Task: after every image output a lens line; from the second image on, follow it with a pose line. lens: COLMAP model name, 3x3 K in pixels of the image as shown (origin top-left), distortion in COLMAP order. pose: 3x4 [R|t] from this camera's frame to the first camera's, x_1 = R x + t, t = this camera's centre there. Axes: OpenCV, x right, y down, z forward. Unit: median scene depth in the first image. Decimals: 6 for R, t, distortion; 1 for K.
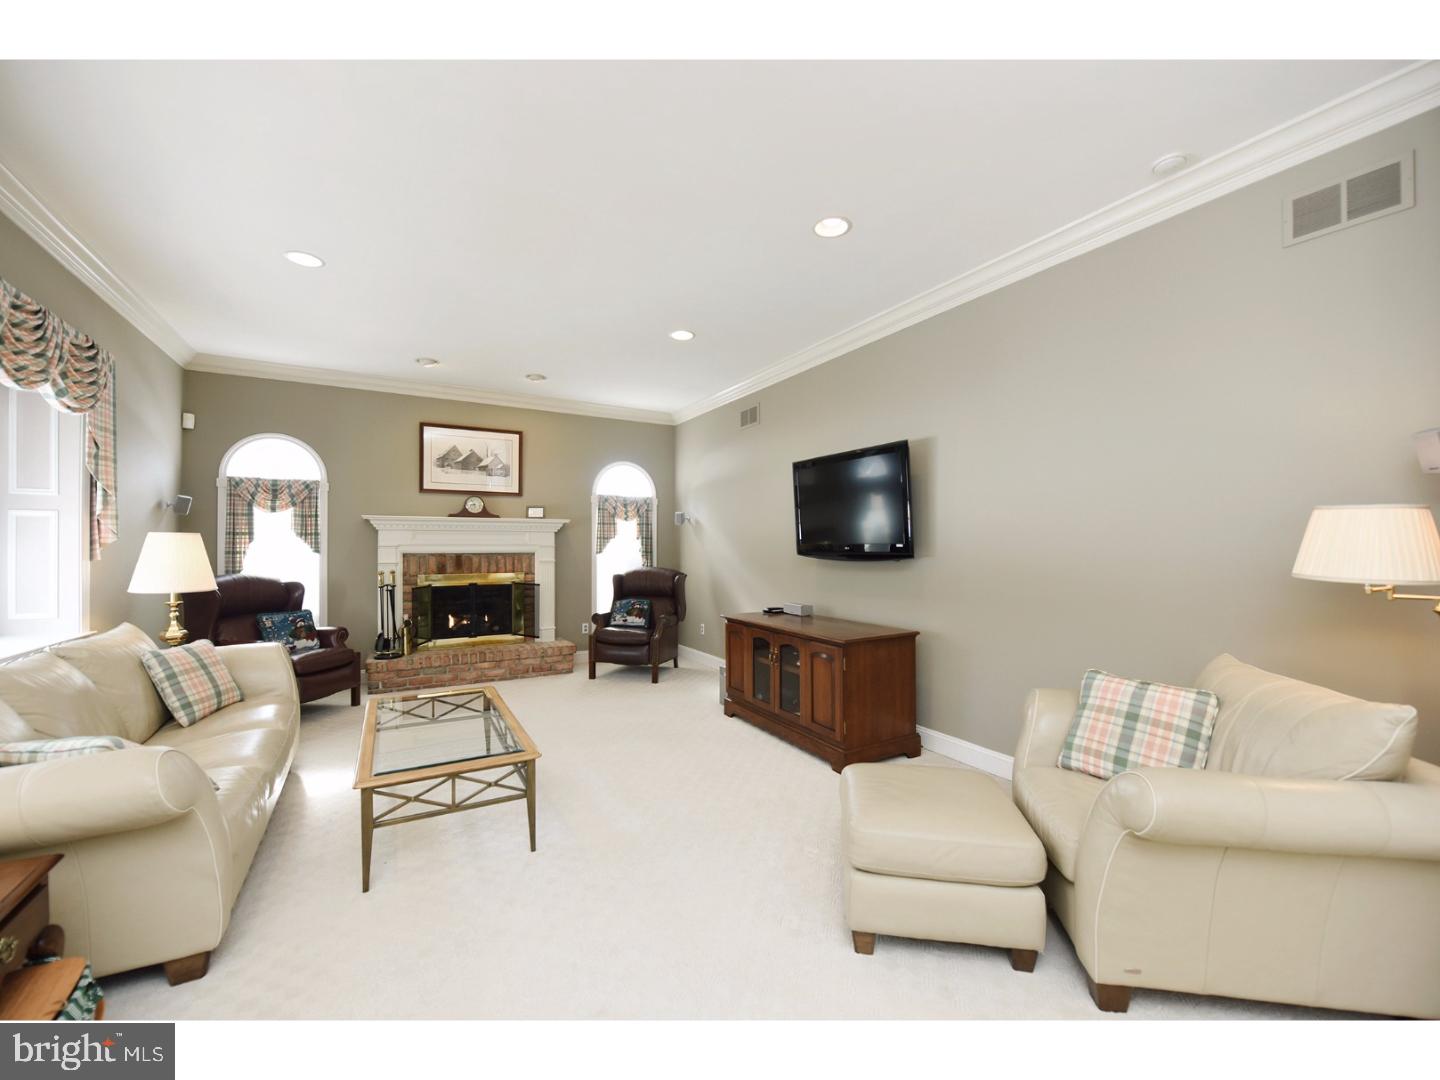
lens RADIAL K [[578.5, 0, 720.5], [0, 578.5, 544.0], [0, 0, 1]] dist [-0.013189, -0.001094]
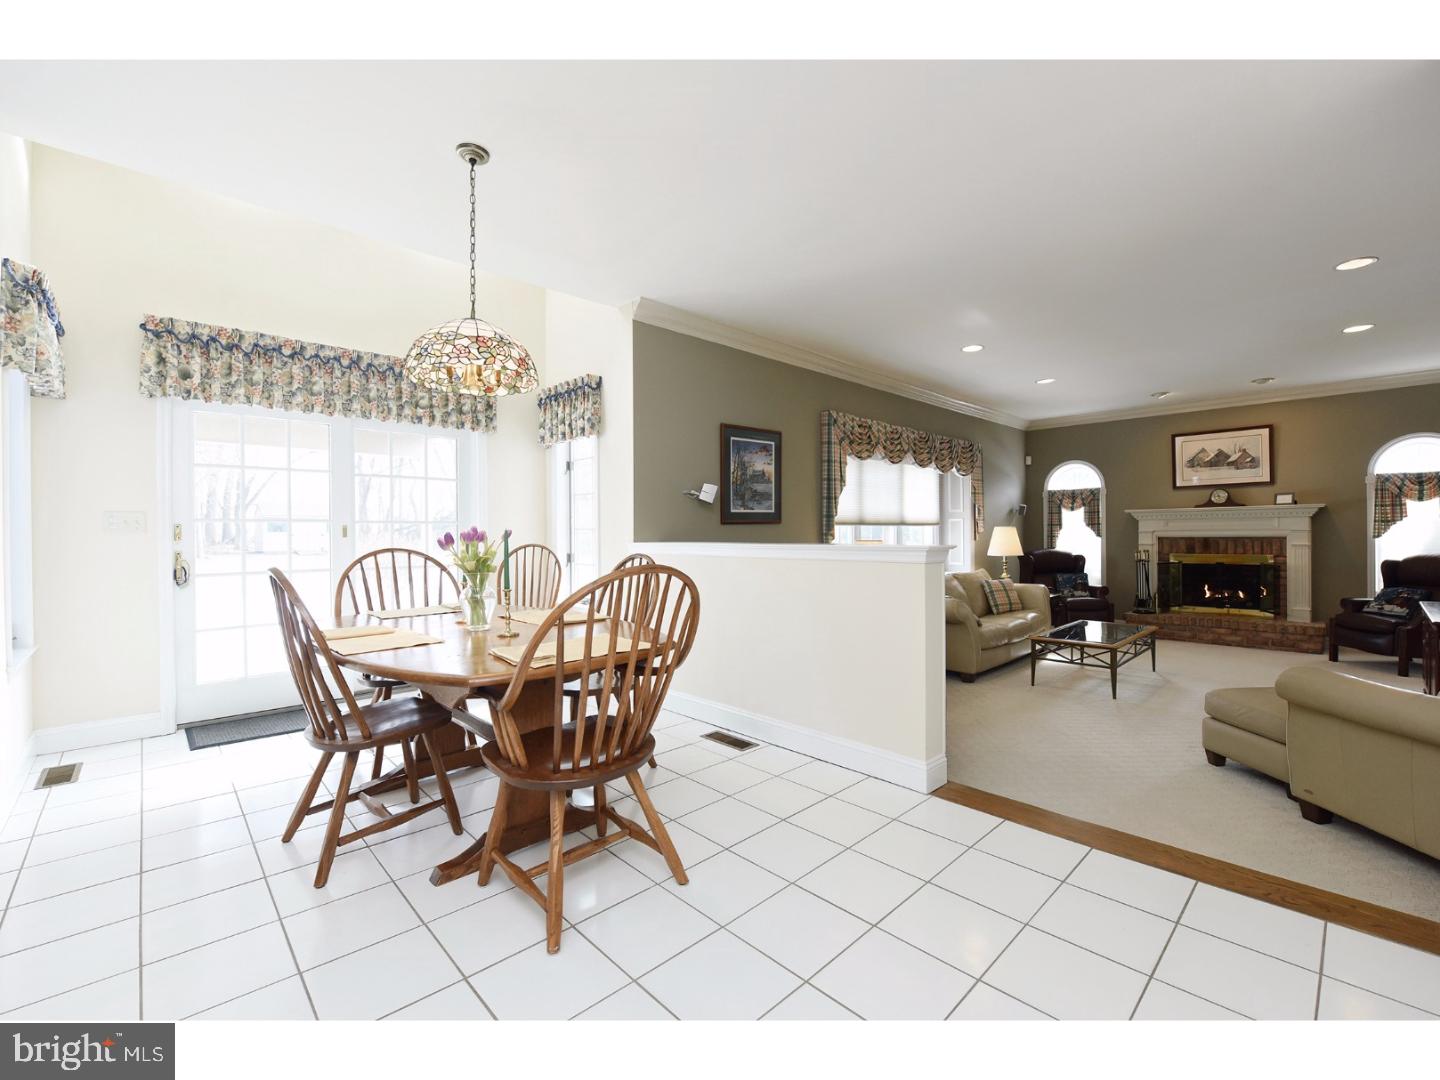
lens RADIAL K [[621.1, 0, 721.8], [0, 621.1, 532.5], [0, 0, 1]] dist [-0.018671, -0.000293]
pose [[0.234364, -0.004087, -0.972140, 0.570721], [0.014090, 0.999900, -0.000807, -0.007119], [0.972047, -0.013508, 0.234398, -0.295664]]
